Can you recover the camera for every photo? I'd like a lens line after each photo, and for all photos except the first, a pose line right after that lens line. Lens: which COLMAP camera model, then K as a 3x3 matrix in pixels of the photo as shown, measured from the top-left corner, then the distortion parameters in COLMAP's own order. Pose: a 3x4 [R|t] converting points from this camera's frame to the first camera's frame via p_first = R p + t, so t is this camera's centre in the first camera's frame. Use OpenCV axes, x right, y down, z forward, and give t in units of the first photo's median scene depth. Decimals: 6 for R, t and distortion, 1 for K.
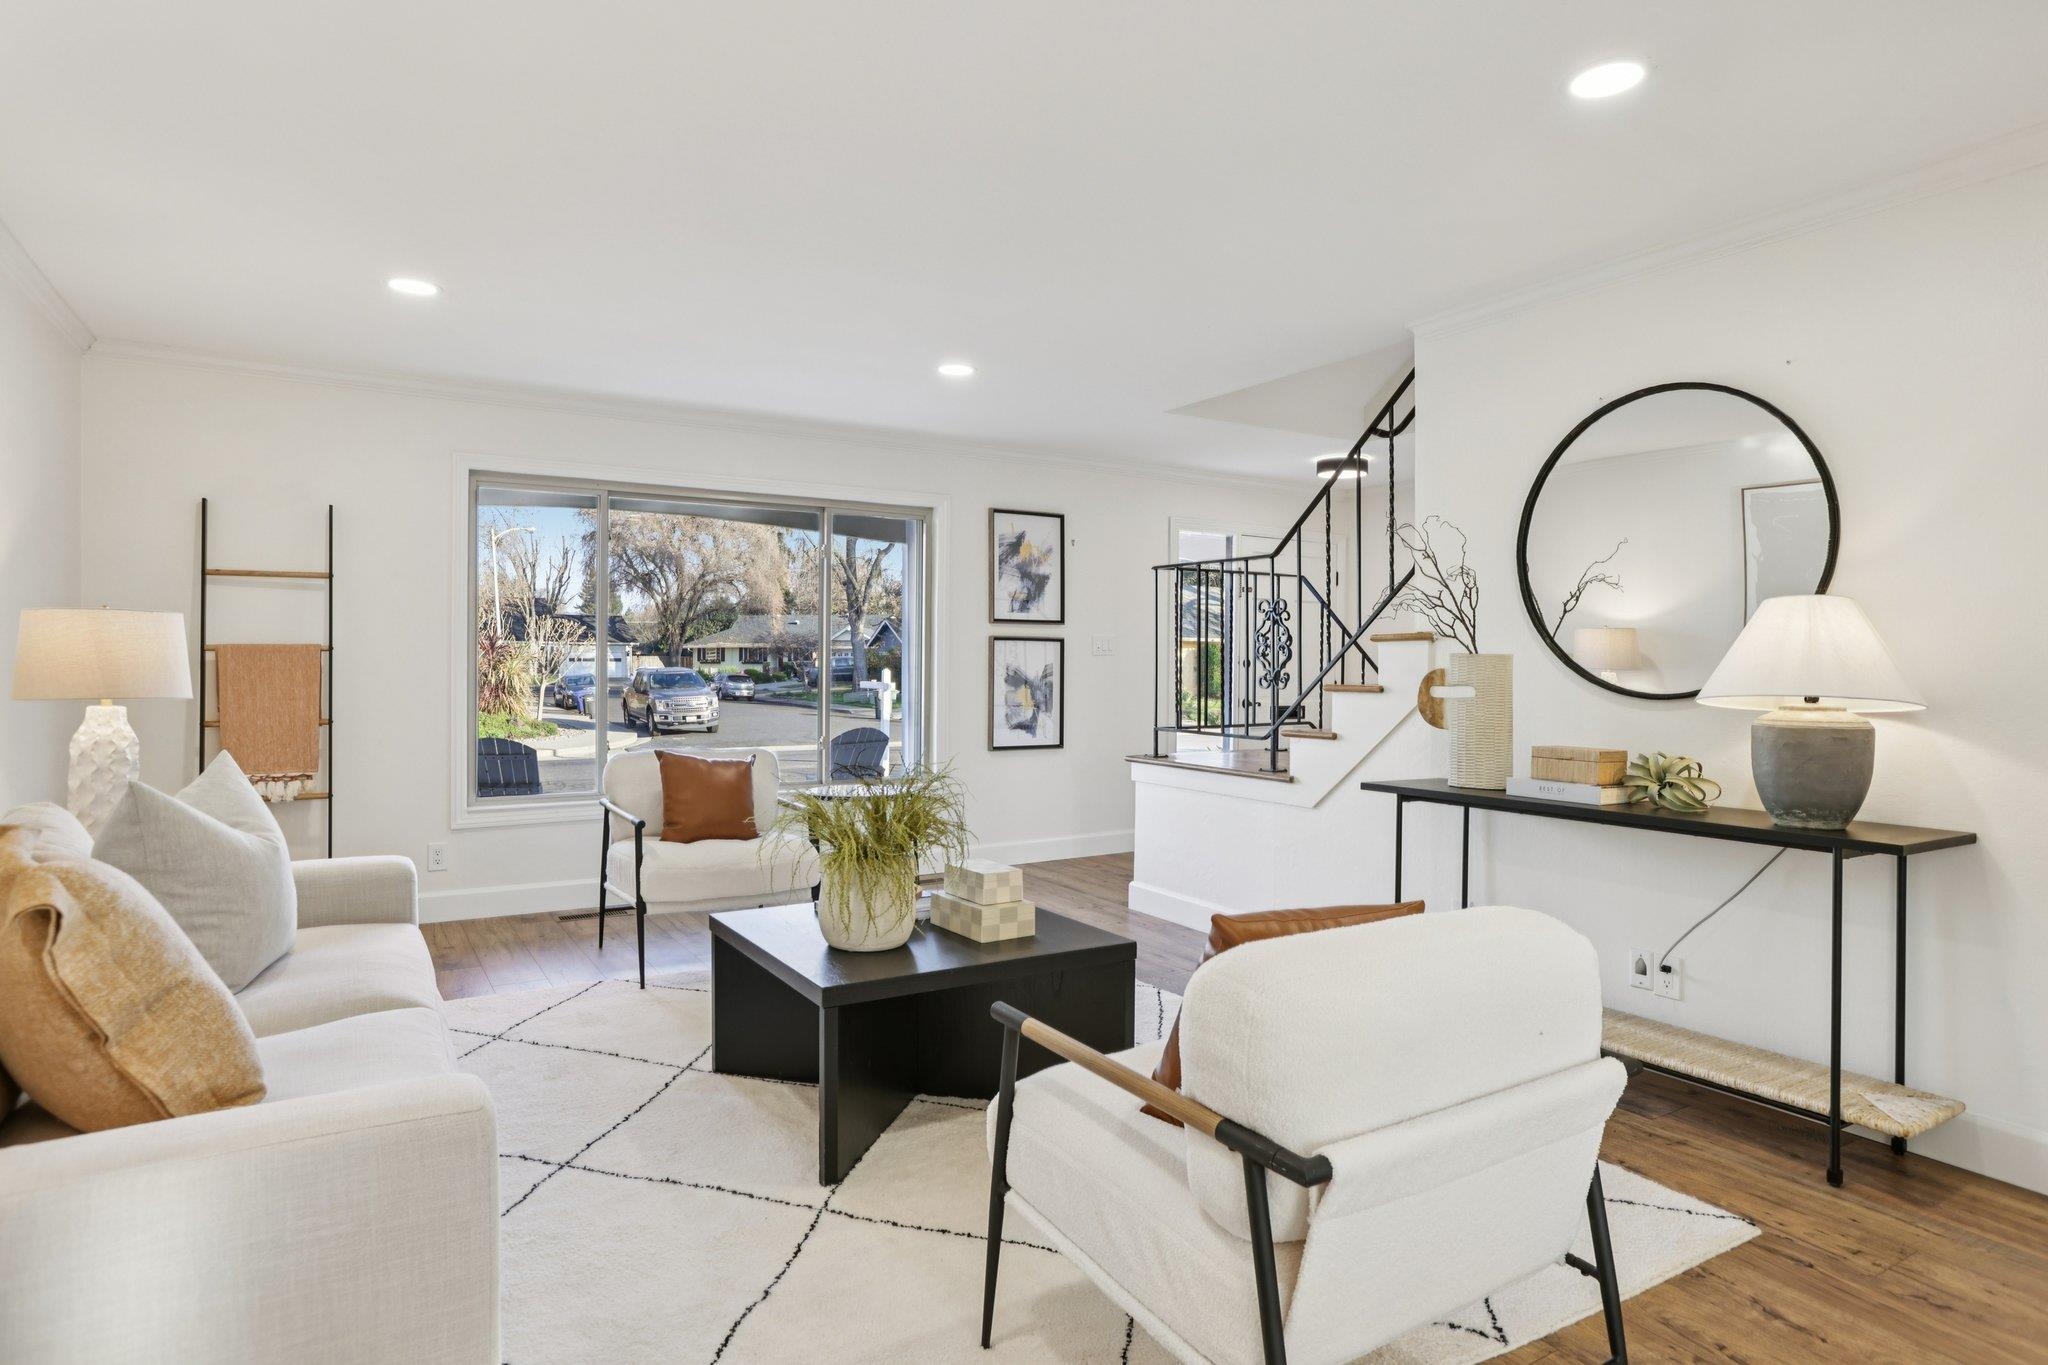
lens RADIAL K [[1152.8, 0, 1008.2], [0, 1152.8, 676.3], [0, 0, 1]] dist [0.003478, 0.000439]
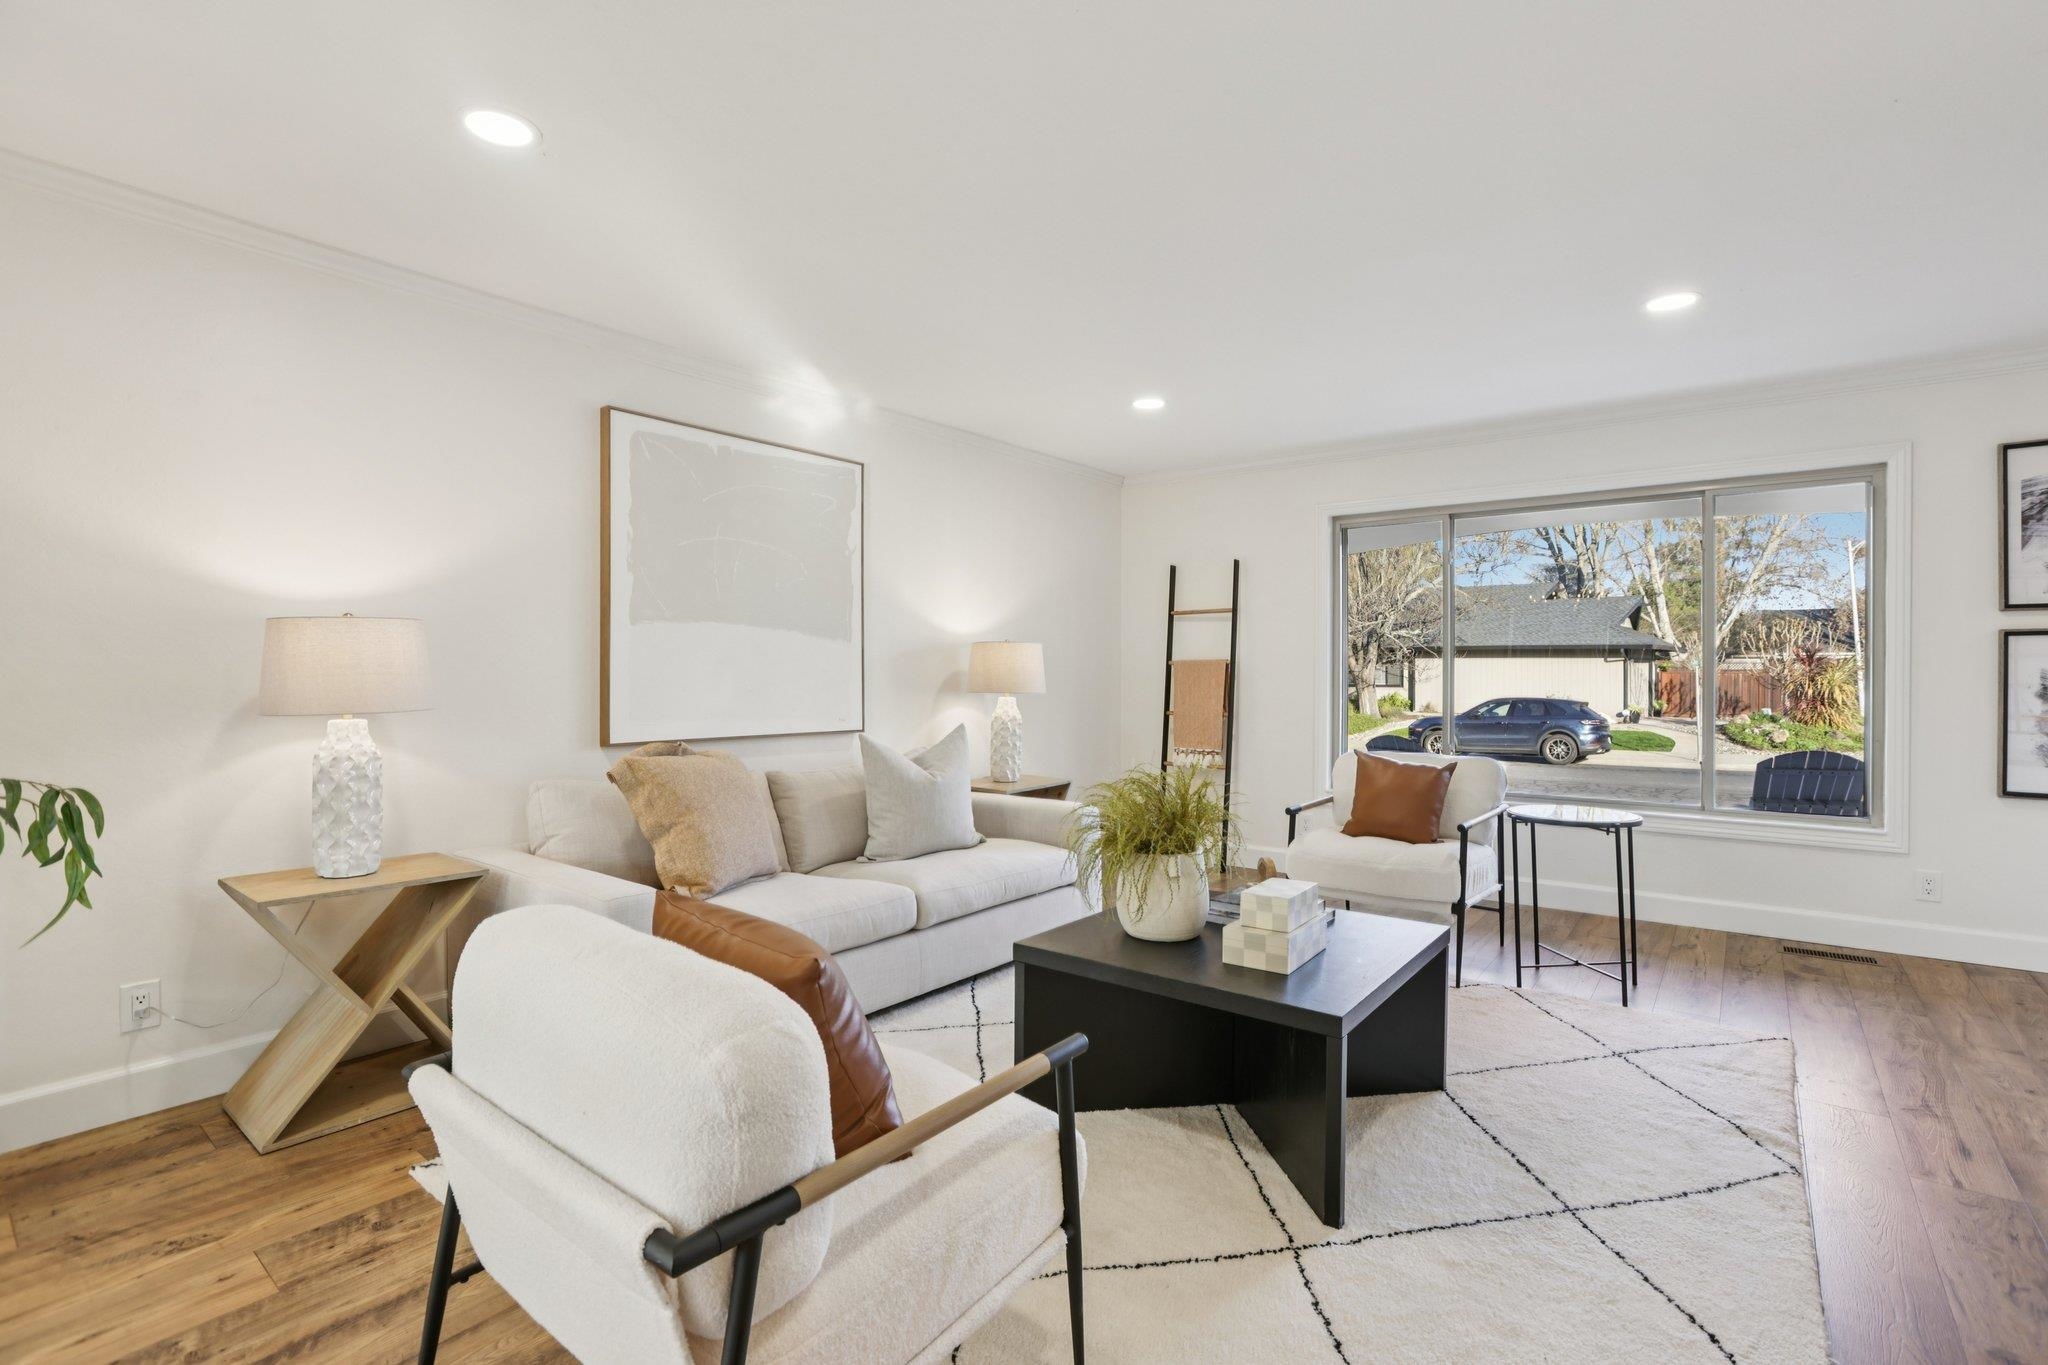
lens RADIAL K [[946.1, 0, 1031.9], [0, 946.1, 677.5], [0, 0, 1]] dist [-0.003535, 0.000125]
pose [[0.387051, -0.000614, -0.922058, 0.376928], [-0.008752, 0.999952, -0.004340, 0.001483], [0.922017, 0.009750, 0.387027, 0.330579]]
